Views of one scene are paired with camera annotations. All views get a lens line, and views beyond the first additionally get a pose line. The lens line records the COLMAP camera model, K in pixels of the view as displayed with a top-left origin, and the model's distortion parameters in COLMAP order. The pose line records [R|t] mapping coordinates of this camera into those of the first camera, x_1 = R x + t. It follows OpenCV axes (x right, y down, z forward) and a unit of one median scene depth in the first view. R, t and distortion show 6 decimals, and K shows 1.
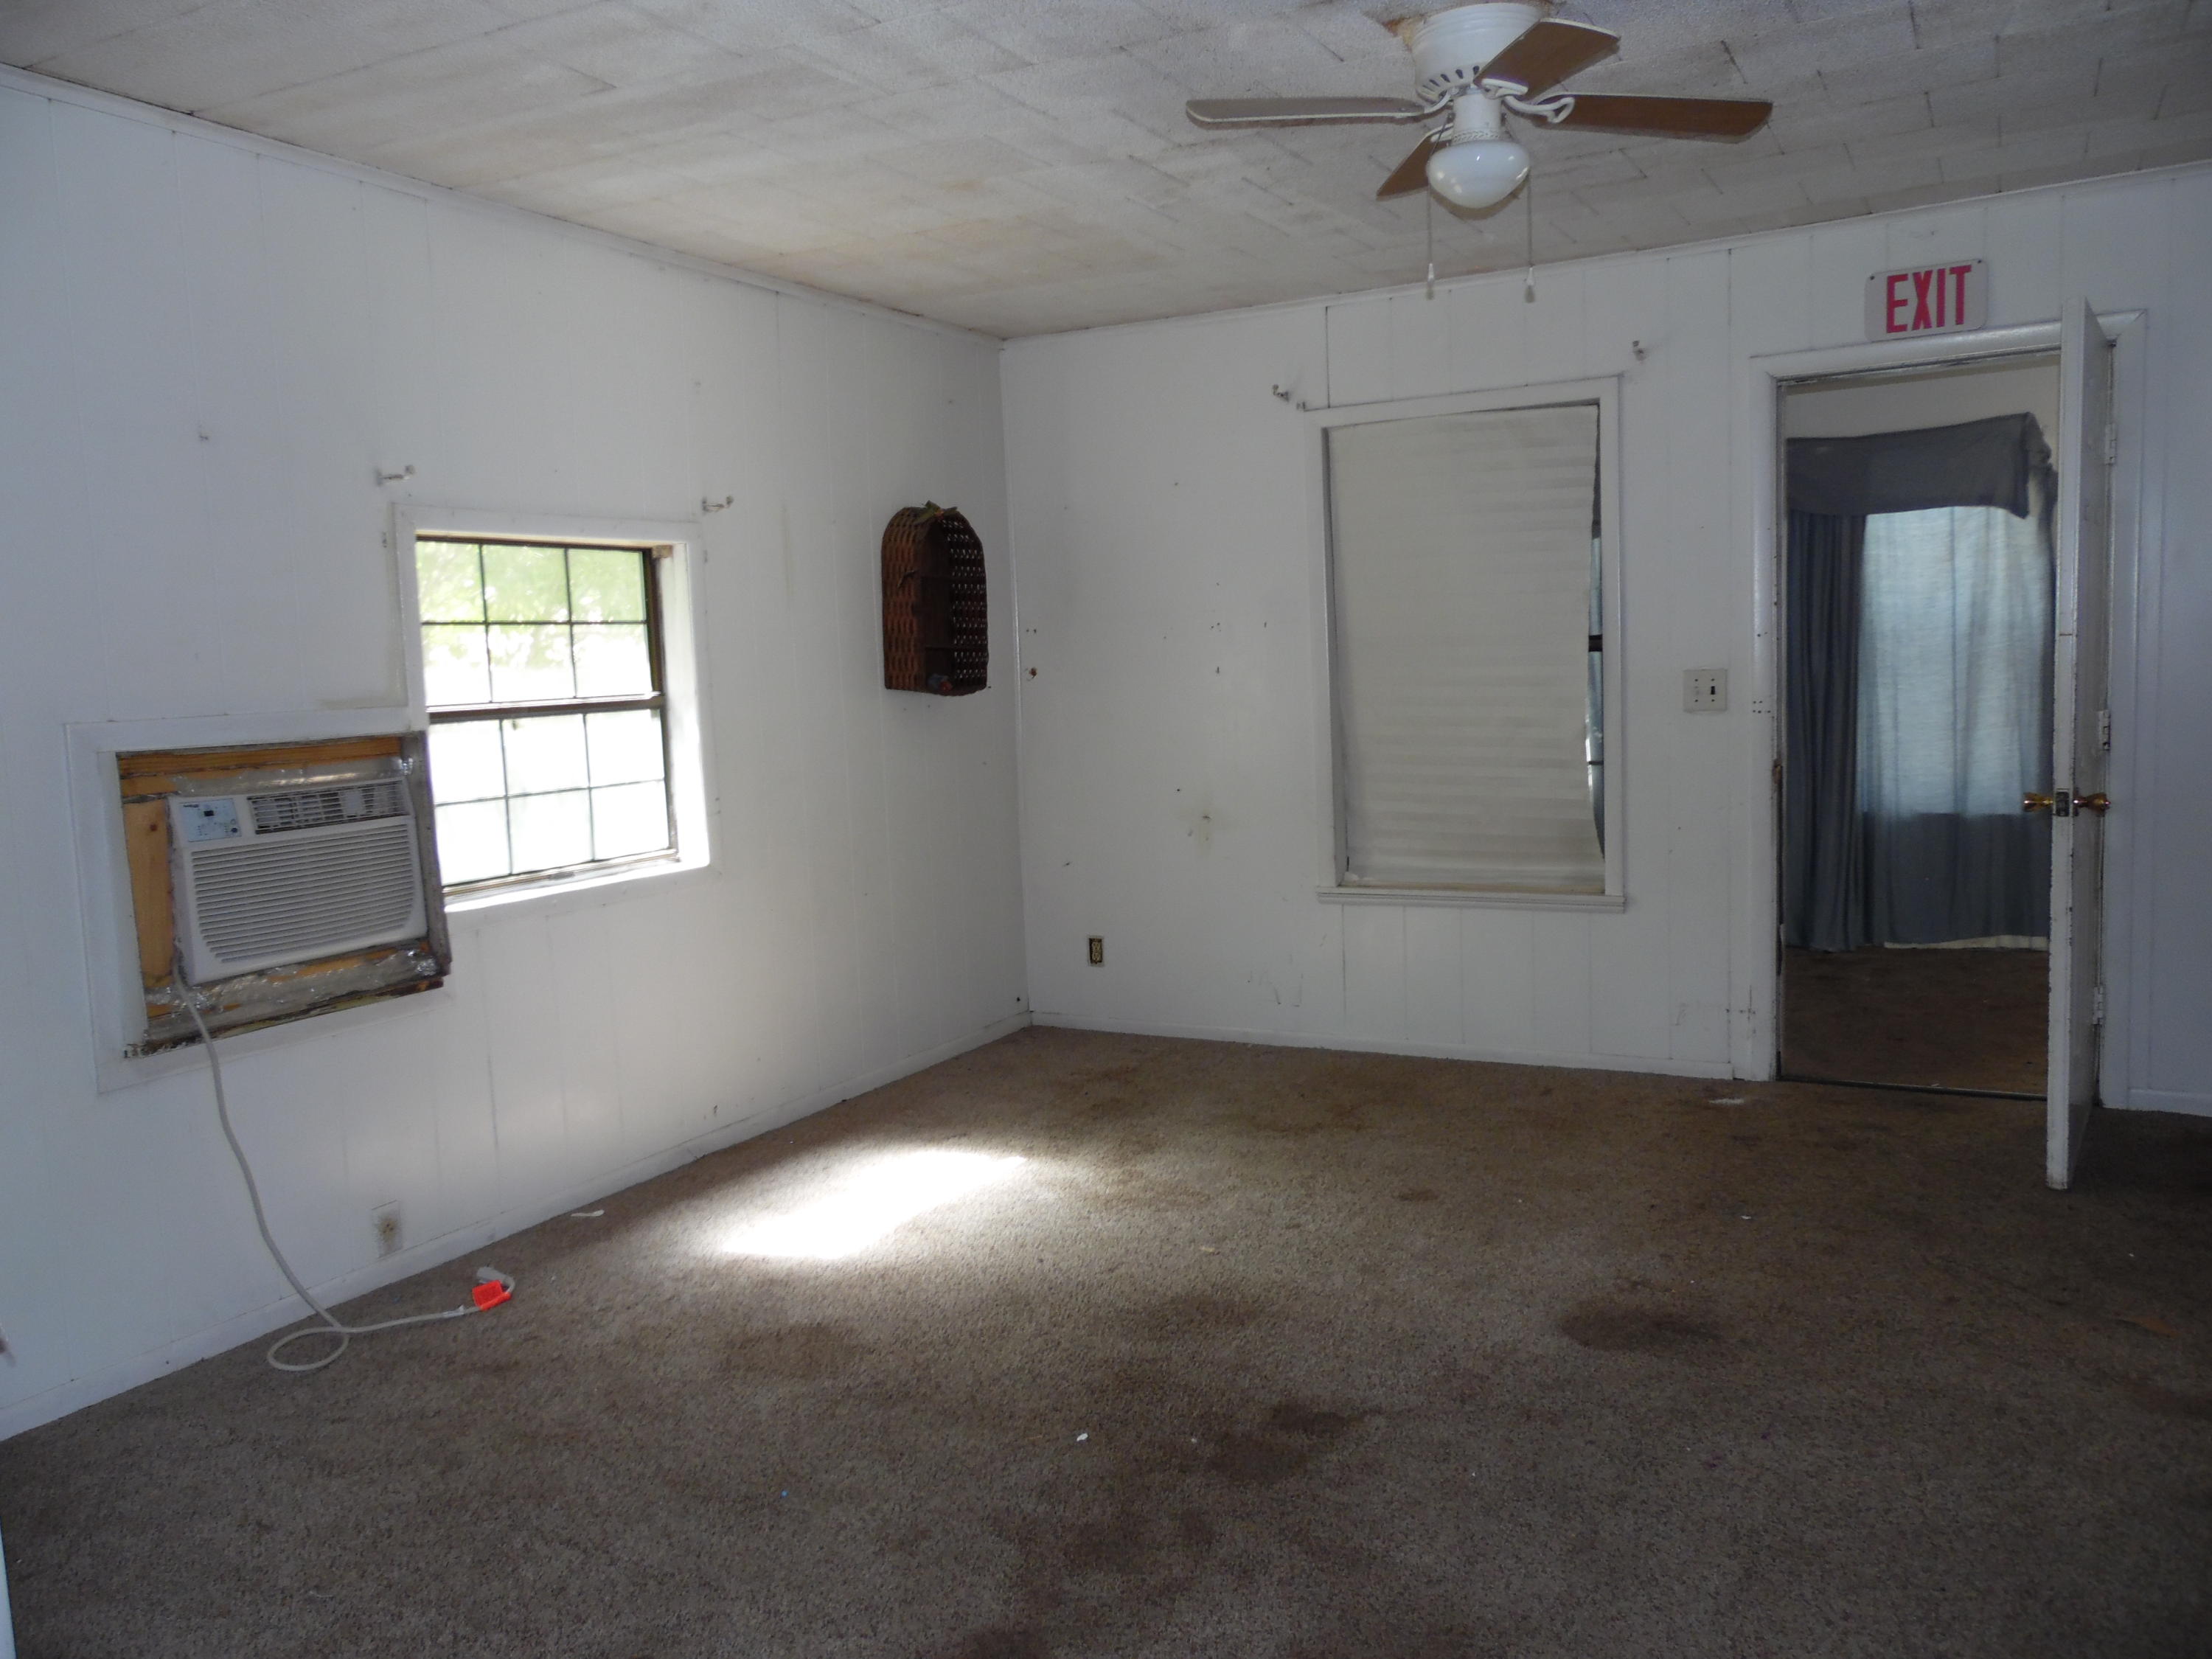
lens RADIAL K [[1637.8, 0, 1115.0], [0, 1637.8, 818.8], [0, 0, 1]] dist [-0.036115, 0.070061]
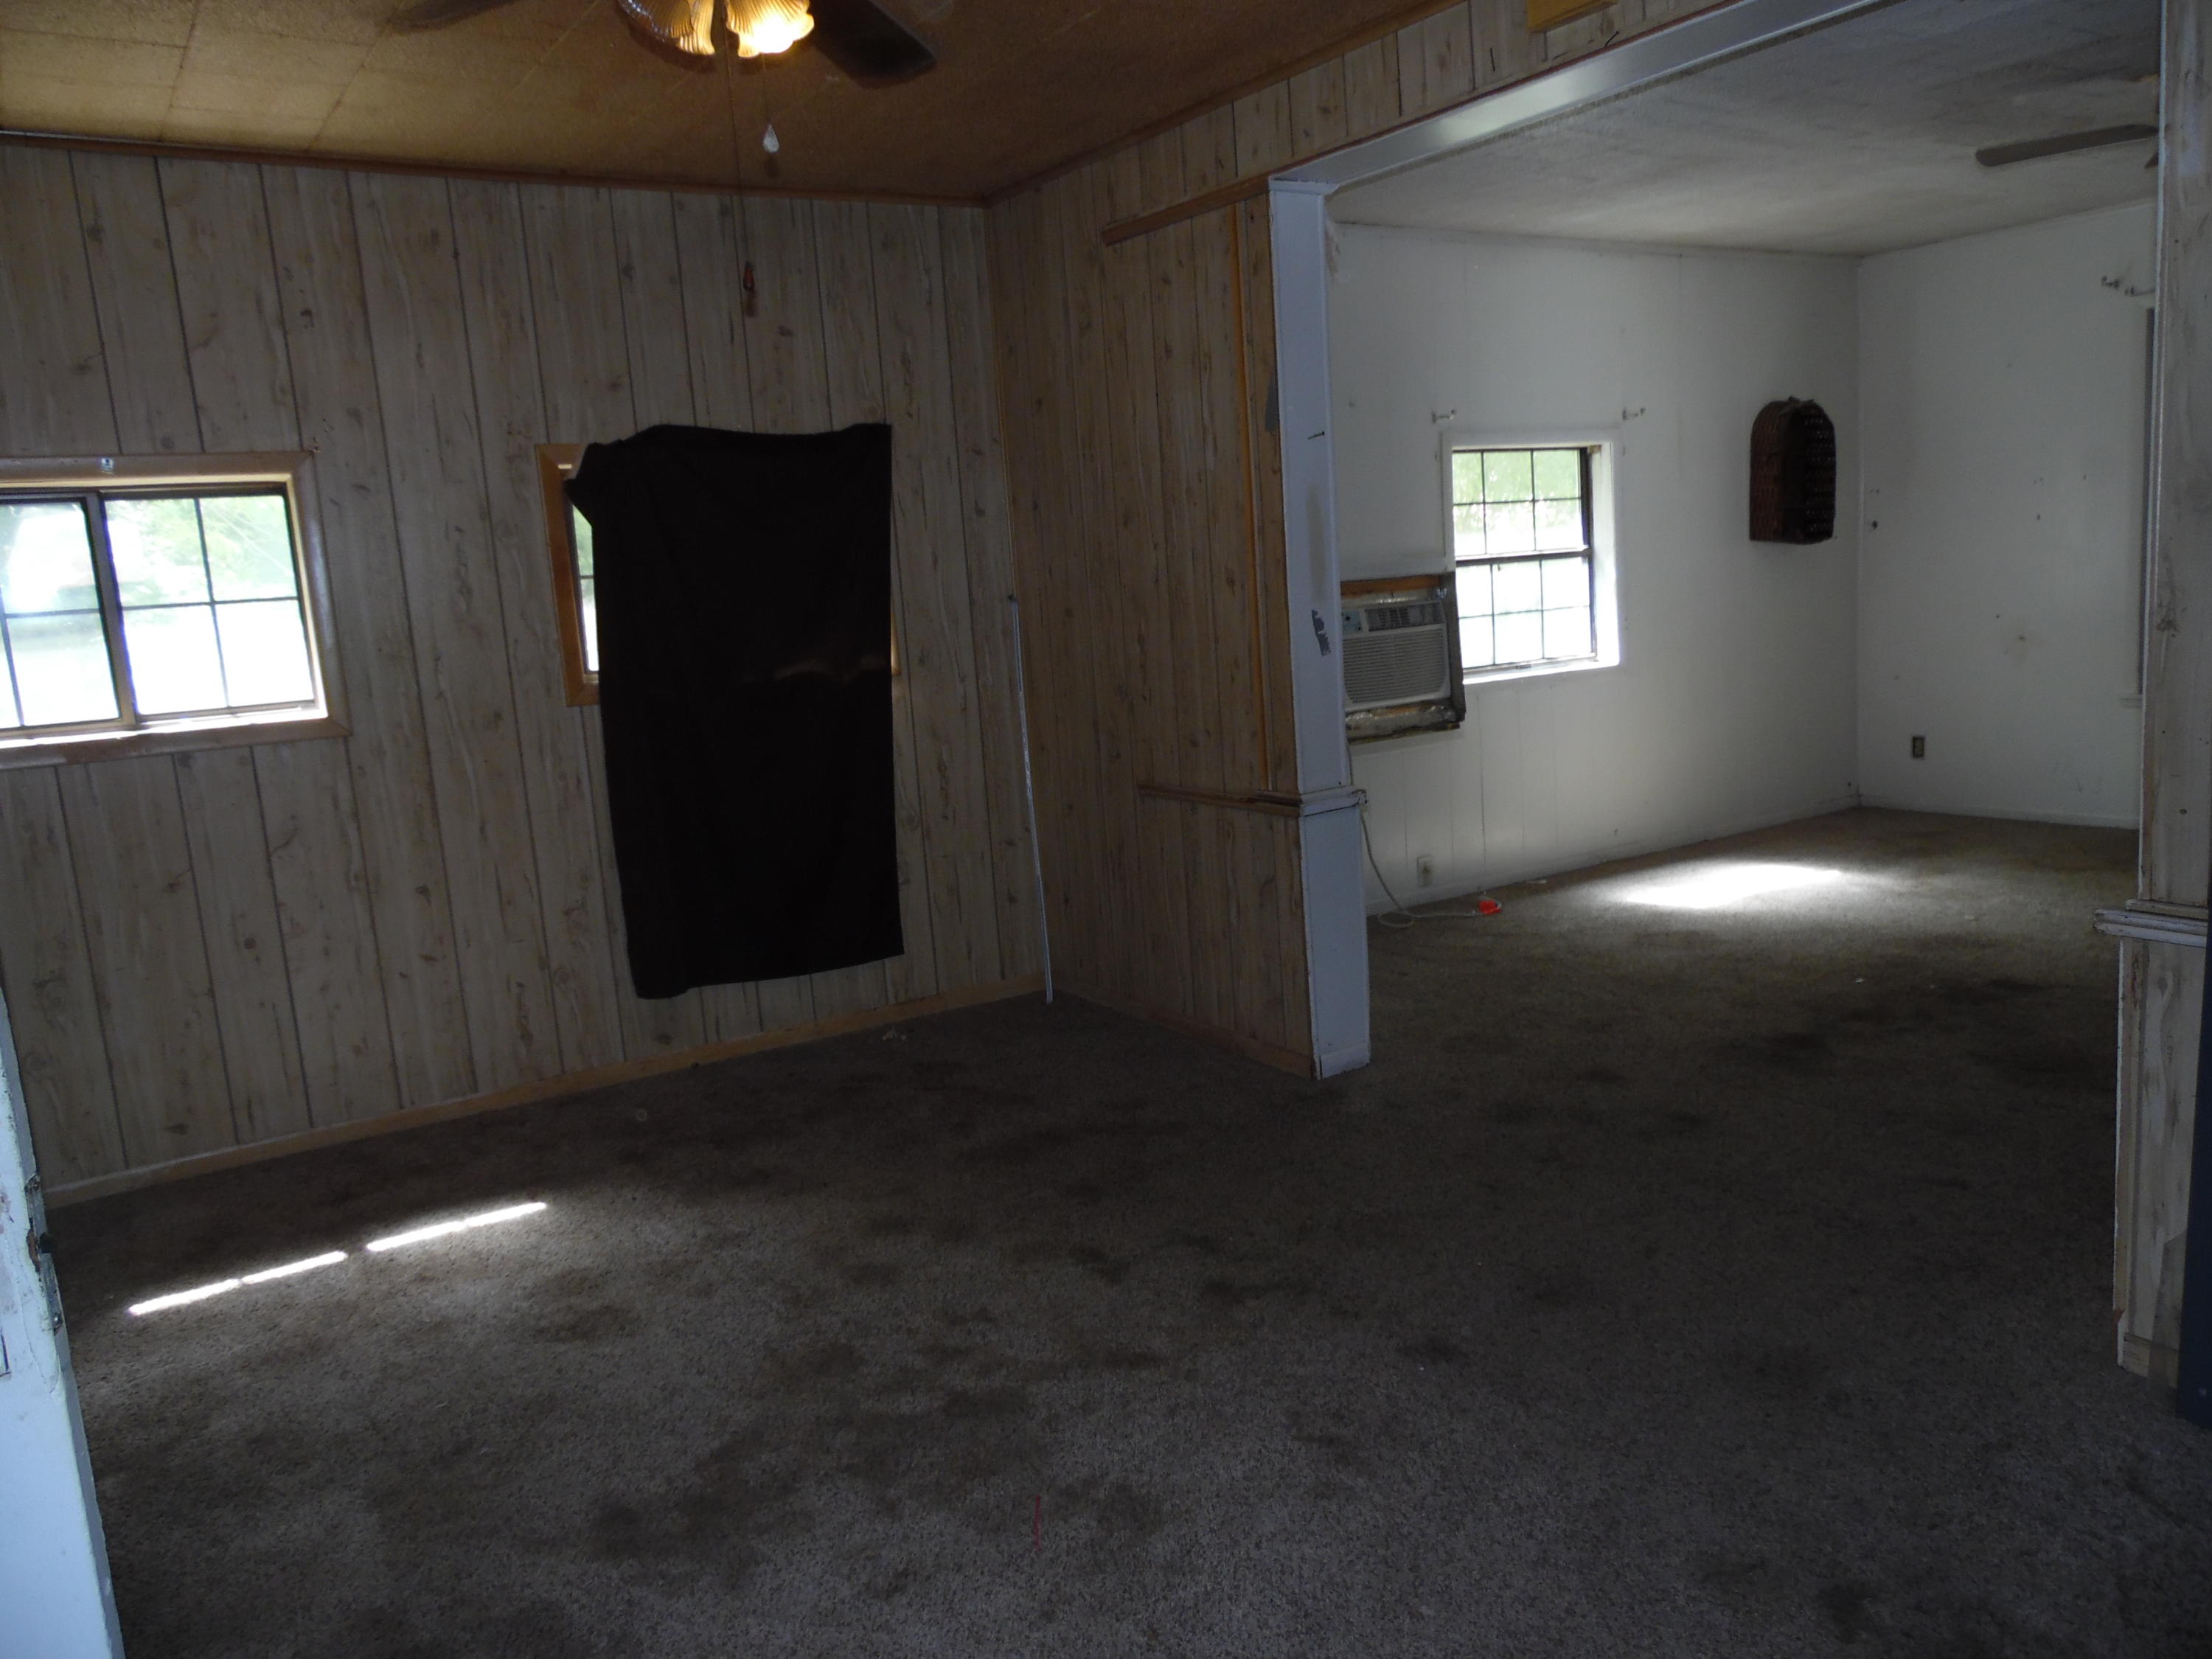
lens RADIAL K [[1637.8, 0, 1115.0], [0, 1637.8, 818.8], [0, 0, 1]] dist [-0.036115, 0.070061]
pose [[0.877295, 0.051062, -0.477228, 0.072413], [-0.012324, 0.996393, 0.083955, 0.058337], [0.479794, -0.067772, 0.874760, -0.600457]]
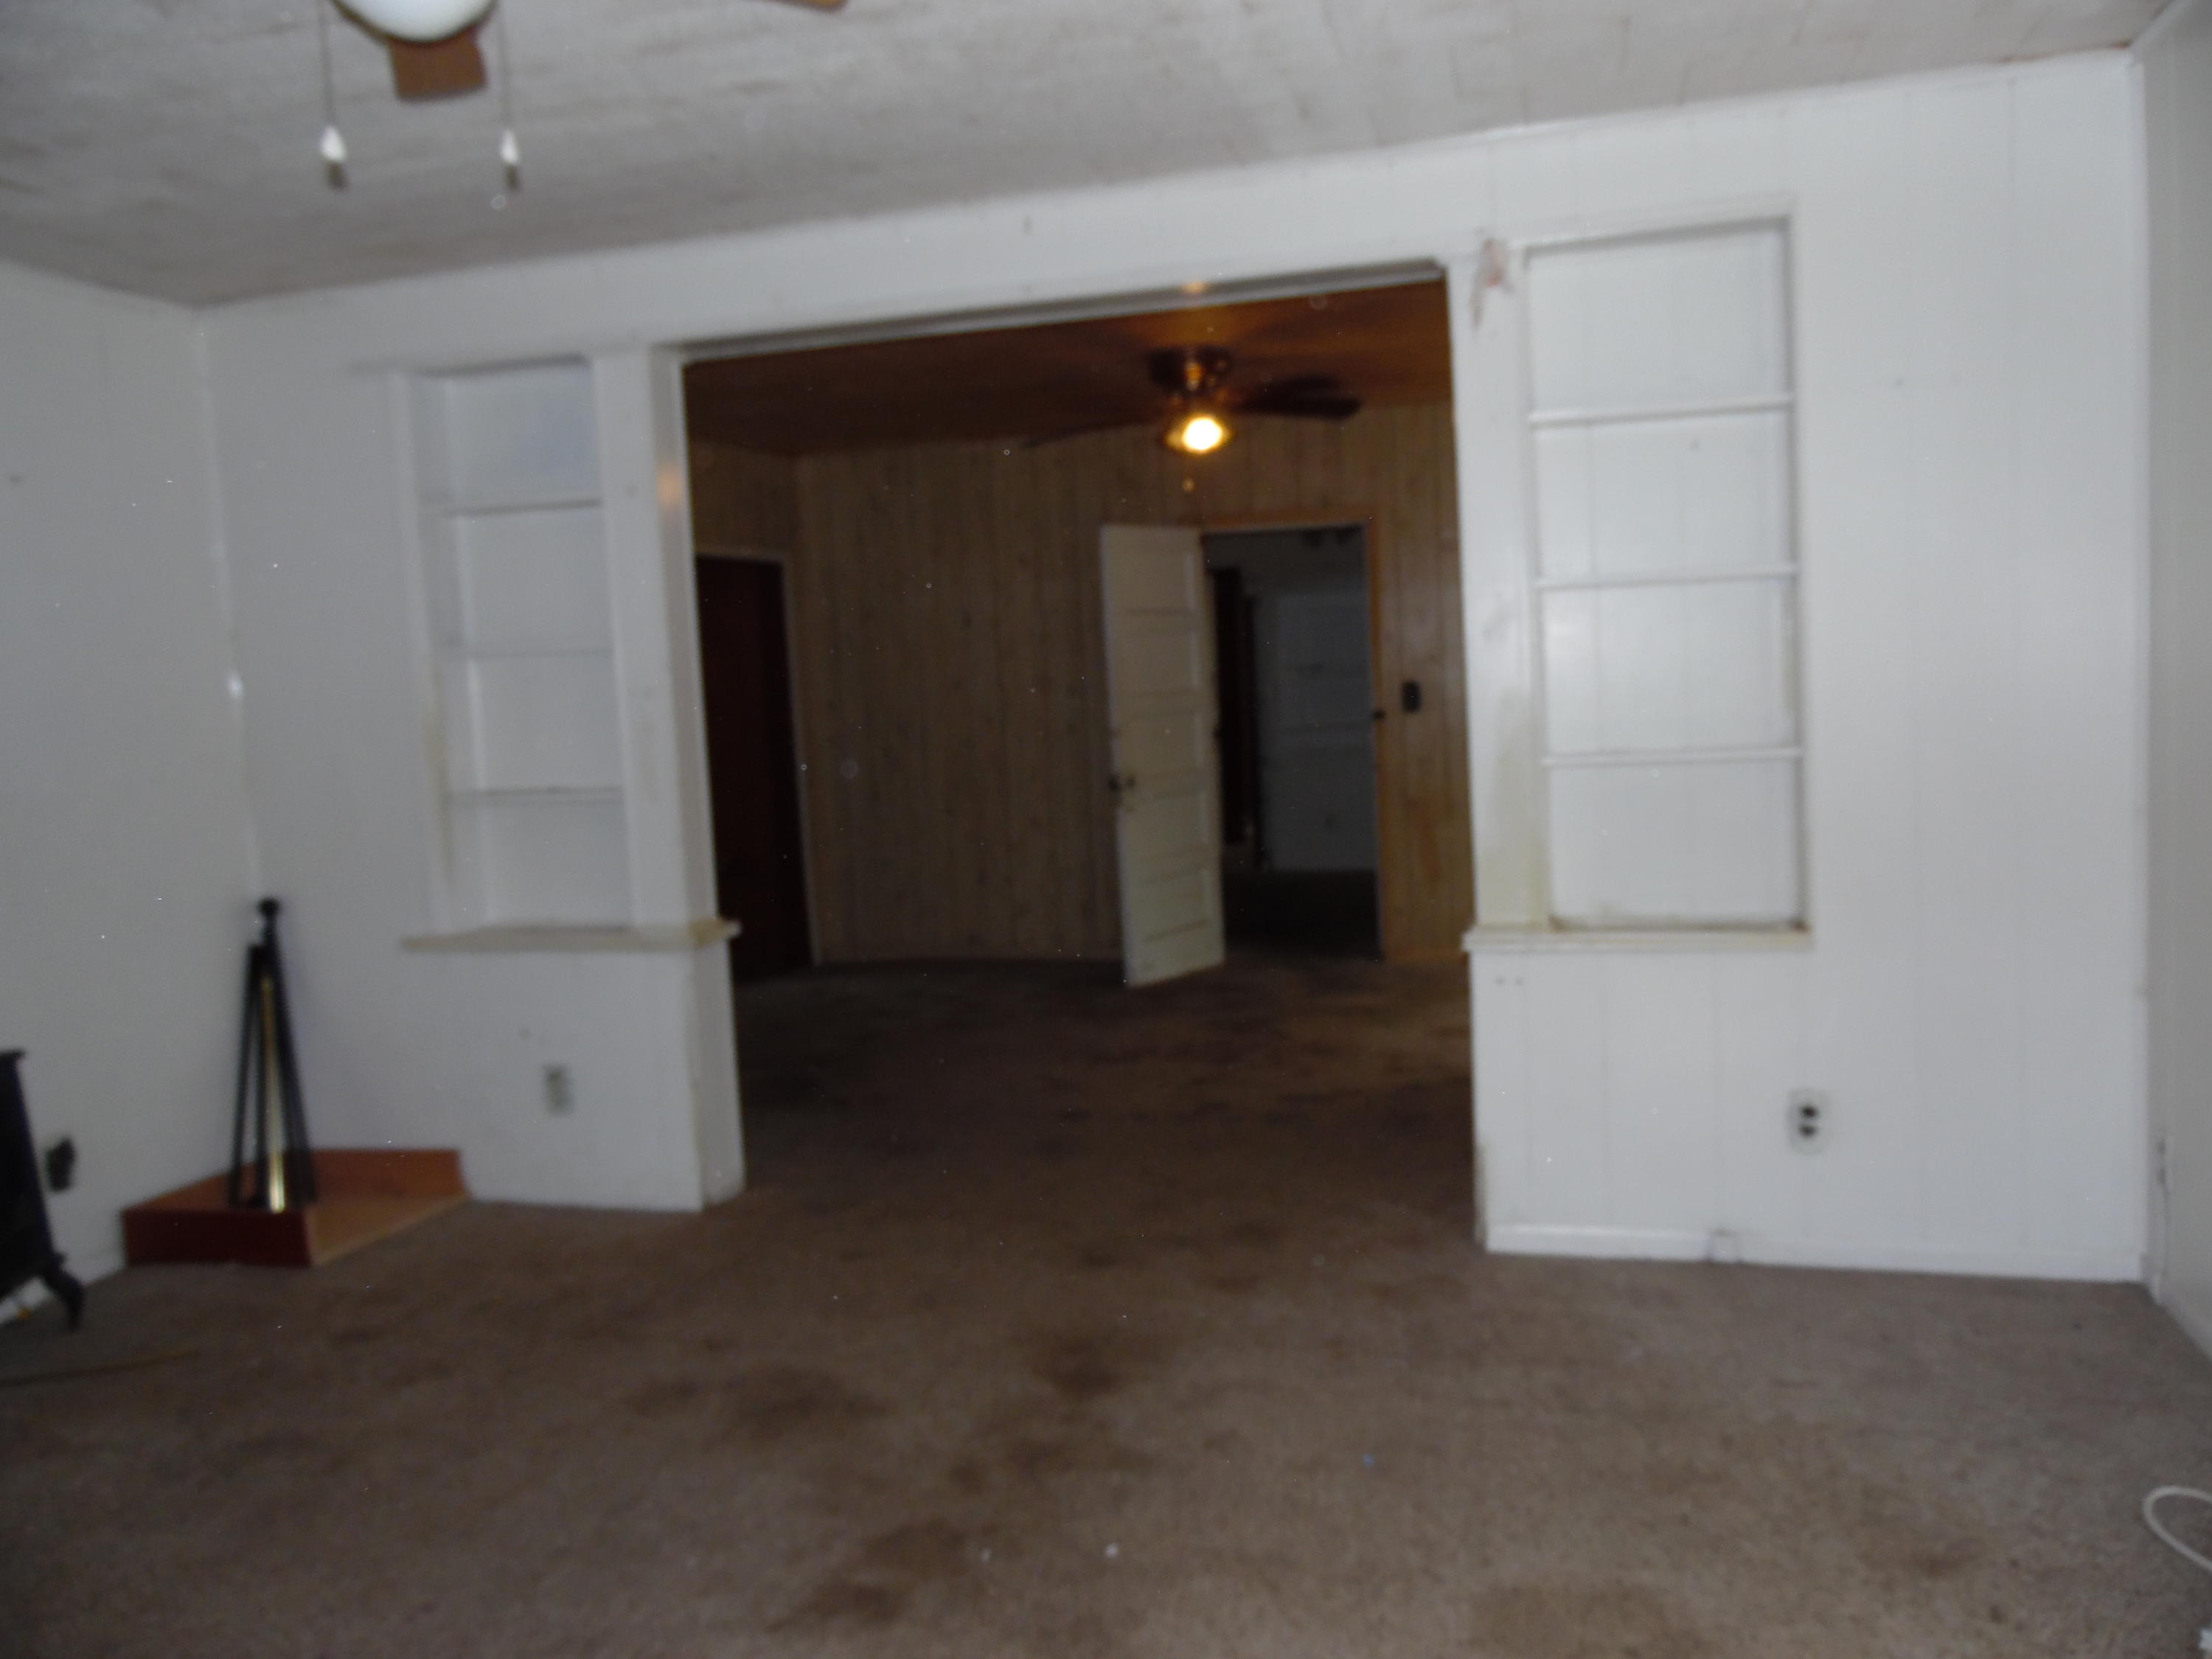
lens RADIAL K [[1637.8, 0, 1115.0], [0, 1637.8, 818.8], [0, 0, 1]] dist [-0.036115, 0.070061]
pose [[-0.970581, 0.098691, -0.219617, 0.098656], [0.057252, 0.980571, 0.187625, -0.134189], [0.233867, 0.169532, -0.957374, 1.304583]]
